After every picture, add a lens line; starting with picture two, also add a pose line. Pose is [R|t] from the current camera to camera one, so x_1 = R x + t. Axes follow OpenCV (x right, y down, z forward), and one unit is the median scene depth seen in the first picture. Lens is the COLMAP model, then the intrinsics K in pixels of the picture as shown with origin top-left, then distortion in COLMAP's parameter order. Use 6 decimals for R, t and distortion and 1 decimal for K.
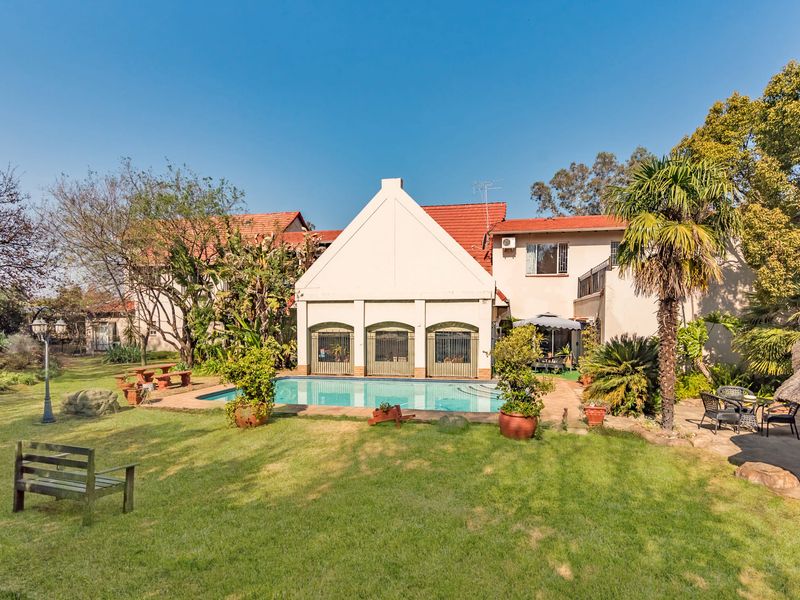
lens RADIAL K [[458.8, 0, 405.6], [0, 458.8, 339.5], [0, 0, 1]] dist [0.005057, 0.000805]
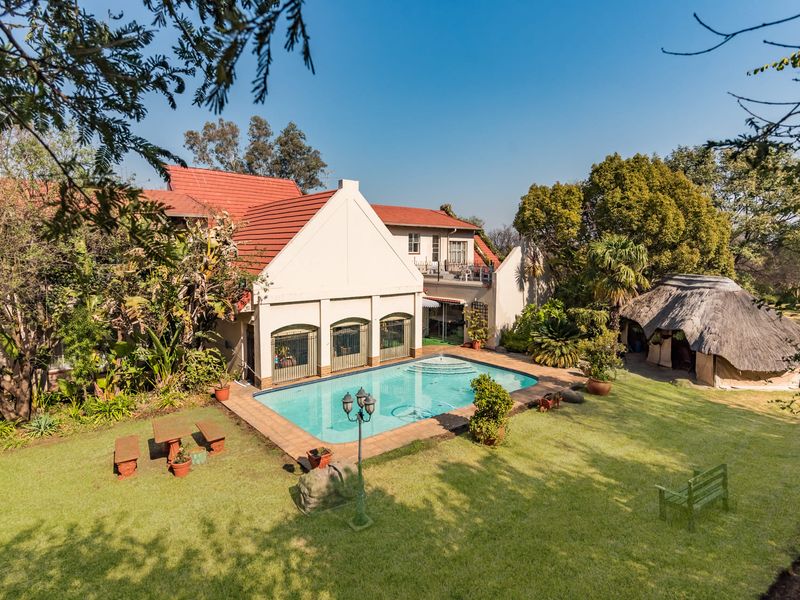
lens RADIAL K [[474.6, 0, 373.6], [0, 474.6, 296.9], [0, 0, 1]] dist [0.001896, -0.000052]
pose [[0.600212, -0.079147, 0.795915, -0.820710], [0.037170, 0.996777, 0.071090, -0.154117], [-0.798977, -0.013085, 0.601220, 0.299578]]
